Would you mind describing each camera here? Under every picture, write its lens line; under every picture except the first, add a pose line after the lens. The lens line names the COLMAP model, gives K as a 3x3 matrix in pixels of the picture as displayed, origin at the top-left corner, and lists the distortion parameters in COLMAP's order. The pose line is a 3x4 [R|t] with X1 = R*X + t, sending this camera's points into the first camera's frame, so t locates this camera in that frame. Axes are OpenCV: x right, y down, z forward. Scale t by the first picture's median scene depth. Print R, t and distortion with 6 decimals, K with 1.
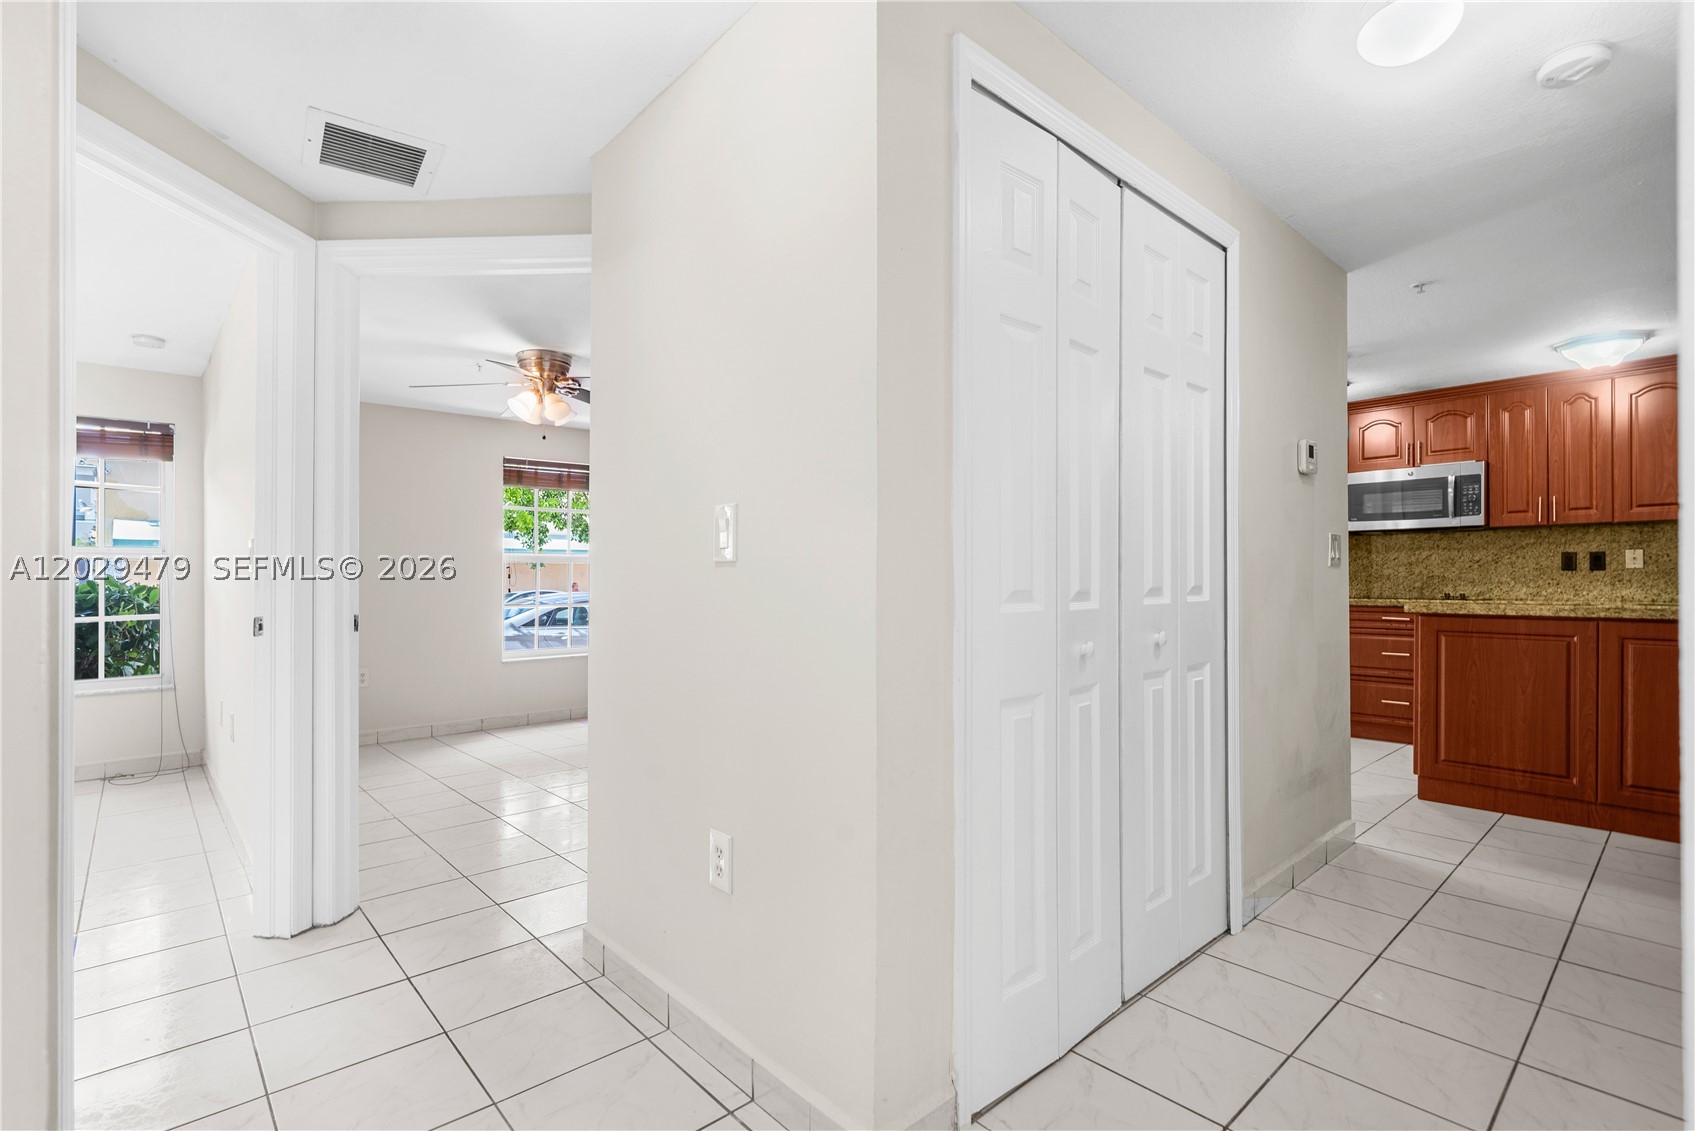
lens RADIAL K [[782.1, 0, 849.0], [0, 782.1, 582.8], [0, 0, 1]] dist [0.001553, 0.000526]
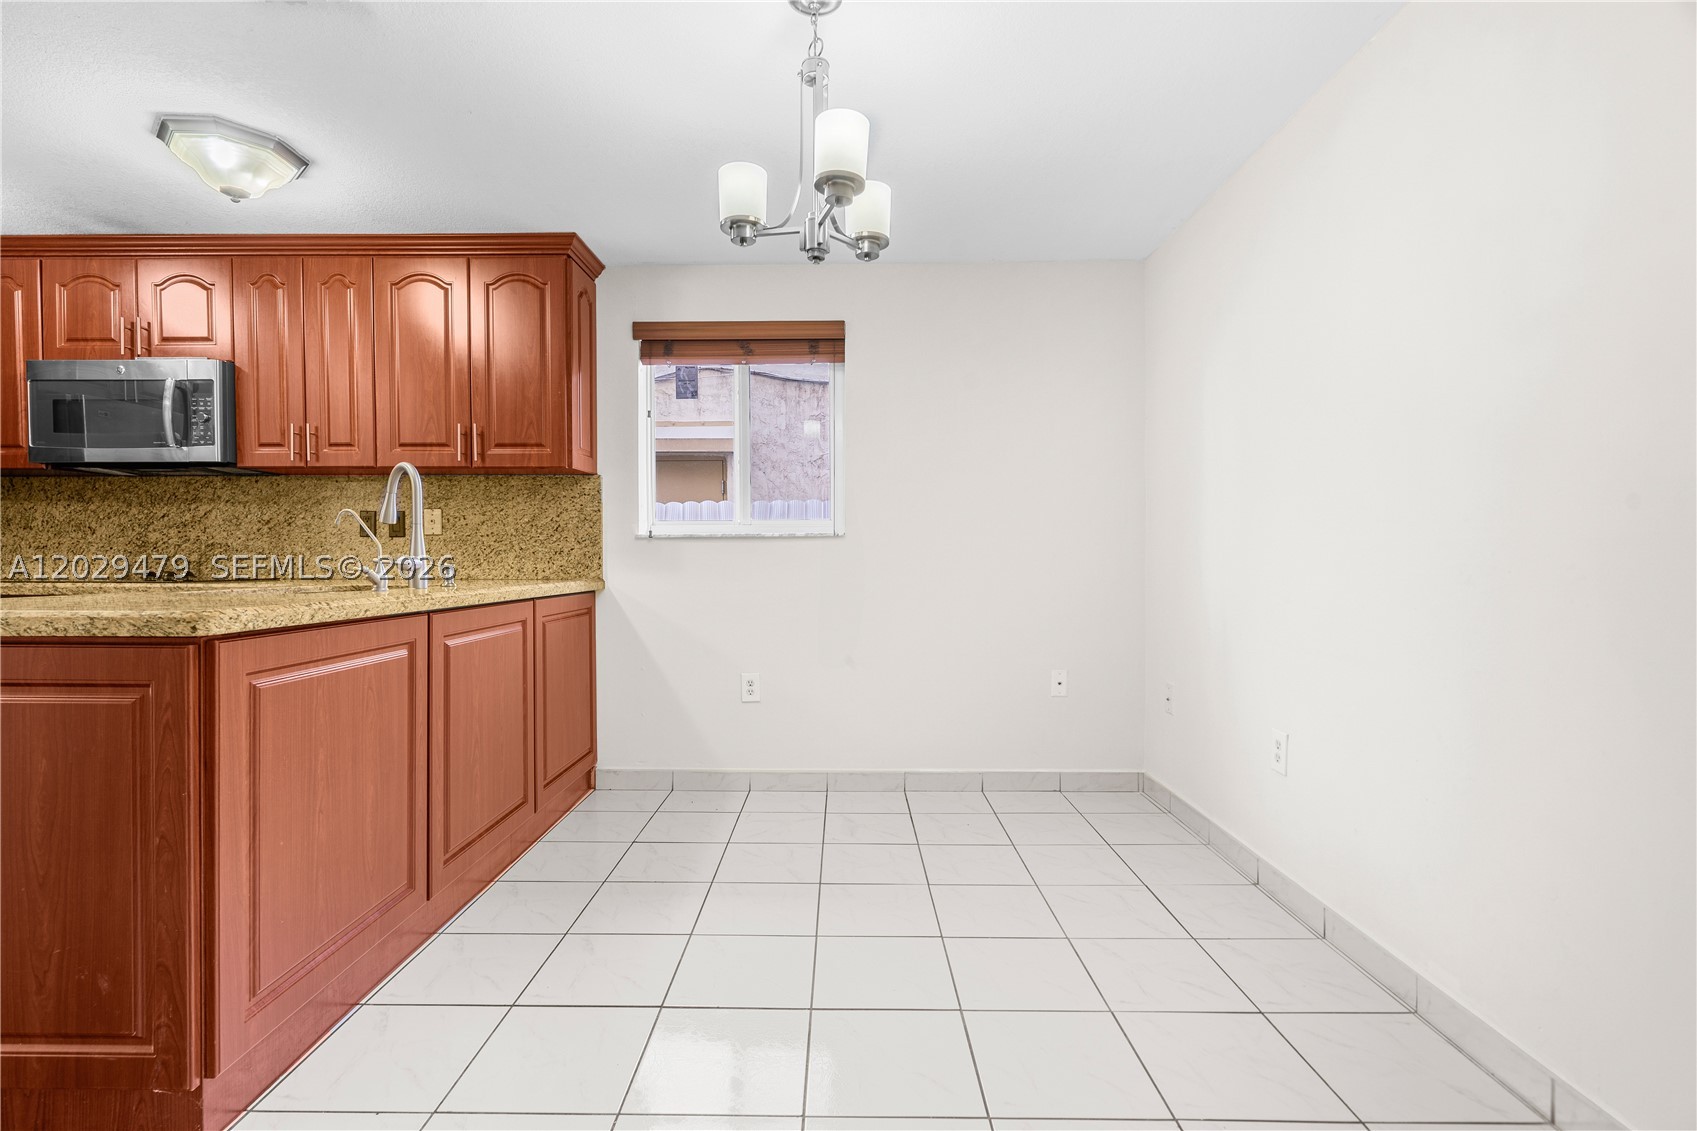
lens RADIAL K [[784.6, 0, 839.2], [0, 784.6, 565.3], [0, 0, 1]] dist [-0.001675, 0.000543]
pose [[0.682997, -0.009276, 0.730362, 0.693739], [0.001166, 0.999932, 0.011610, 0.002265], [-0.730420, -0.007078, 0.682961, 0.207702]]
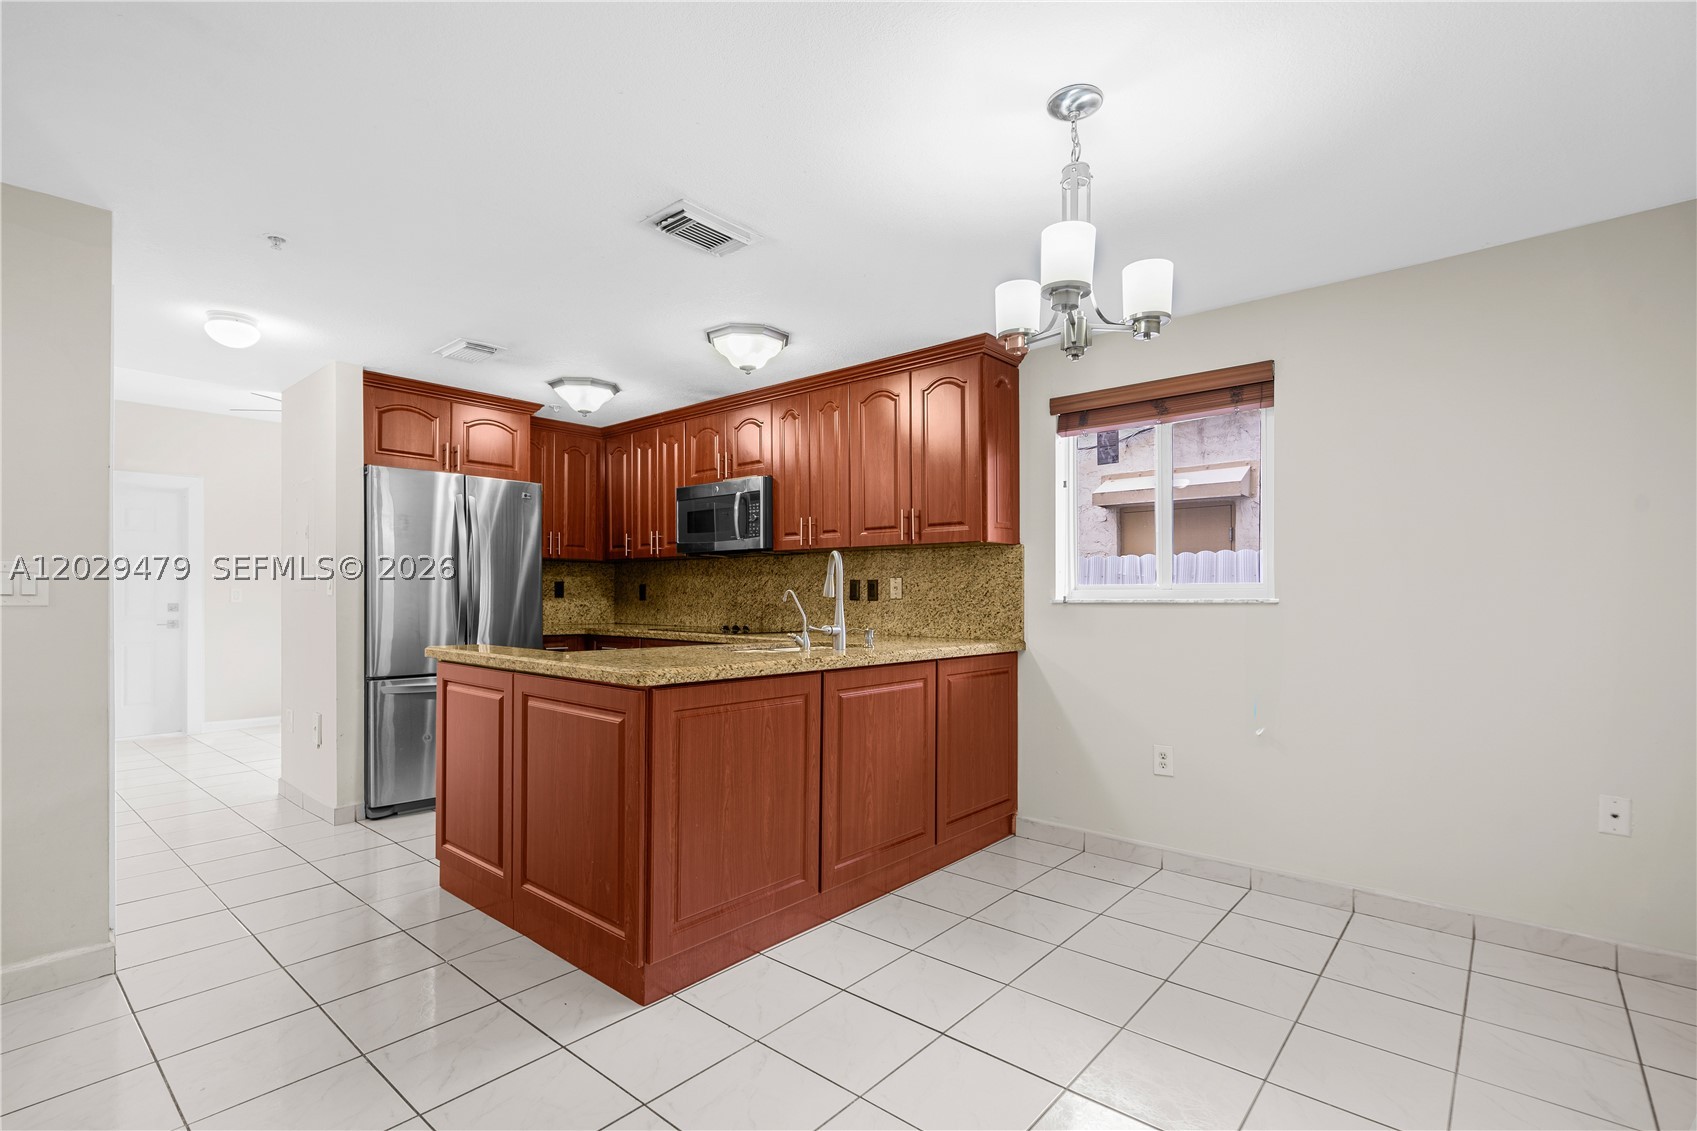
lens RADIAL K [[791.7, 0, 836.5], [0, 791.7, 592.2], [0, 0, 1]] dist [-0.003106, 0.000223]
pose [[0.993727, 0.002410, 0.111805, 0.798171], [-0.001954, 0.999989, -0.004188, -0.021034], [-0.111814, 0.003943, 0.993721, 0.102525]]
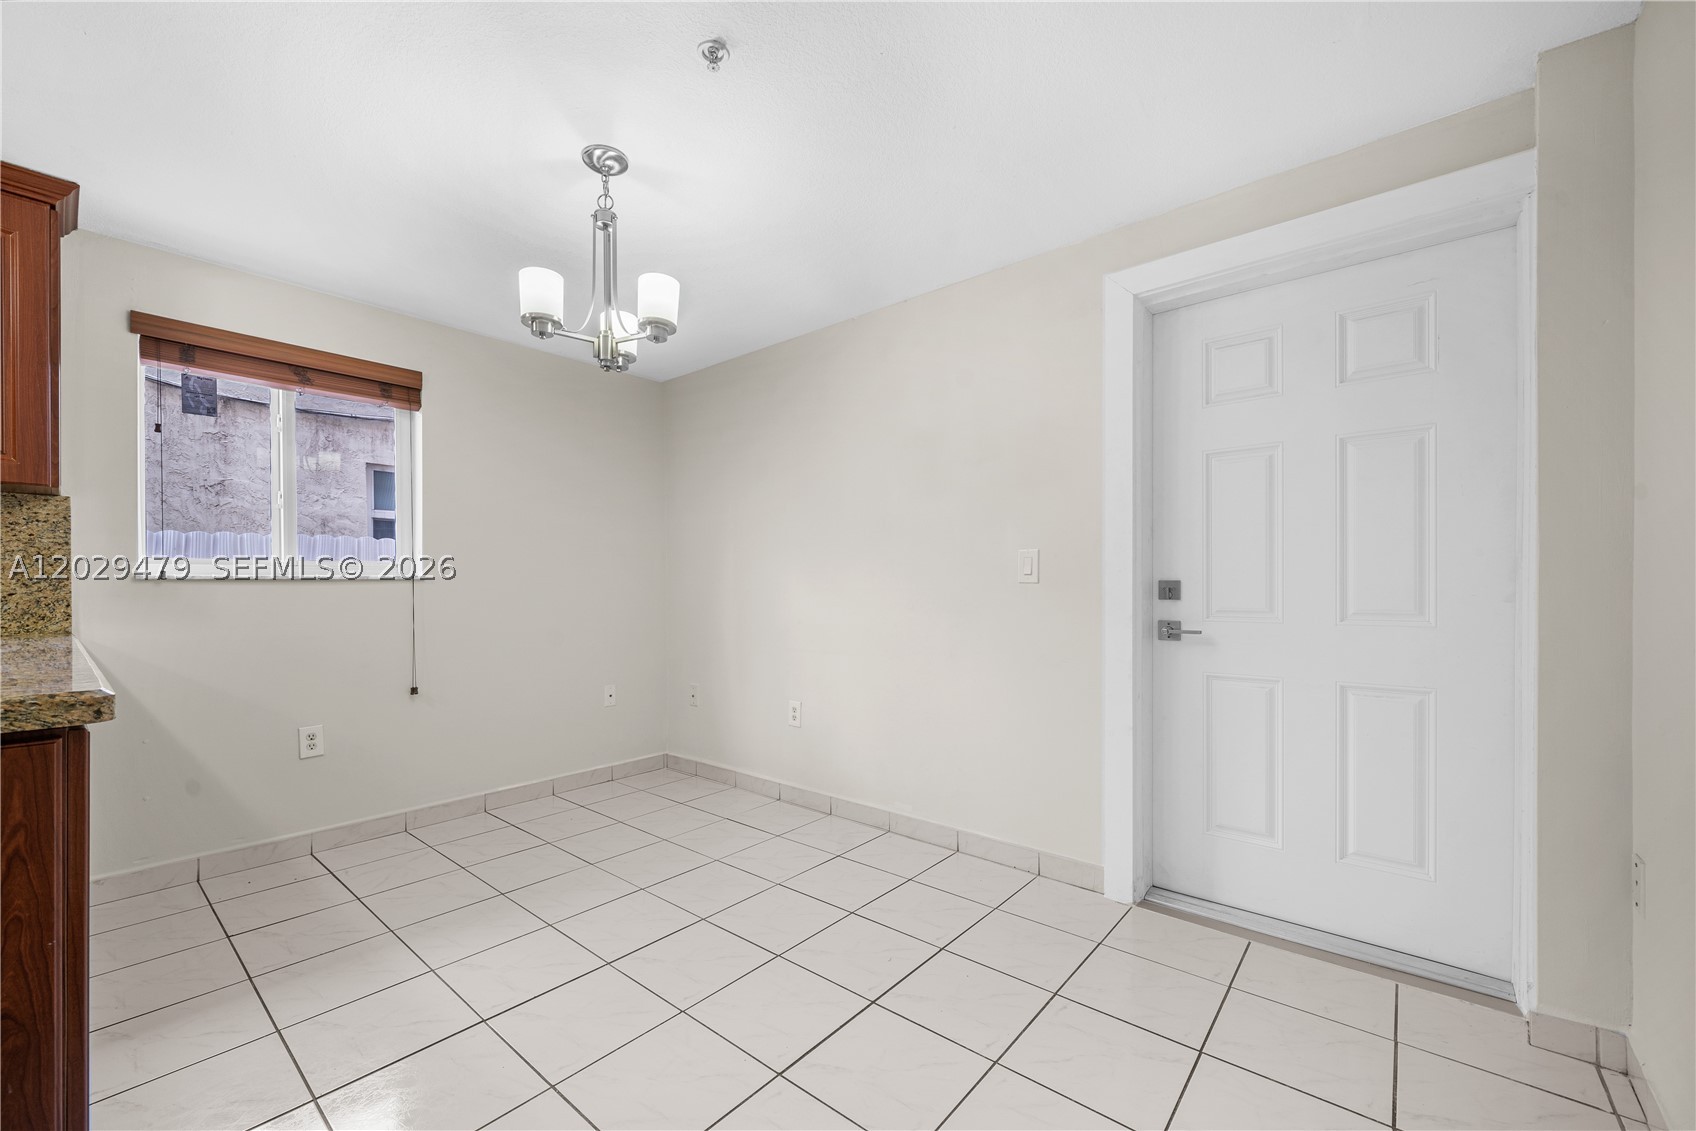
lens RADIAL K [[681.5, 0, 830.0], [0, 681.5, 588.2], [0, 0, 1]] dist [-0.003574, -0.000025]
pose [[-0.124495, 0.001831, 0.992219, 0.536999], [0.006170, 0.999980, -0.001071, -0.004465], [-0.992201, 0.005989, -0.124503, 0.387615]]
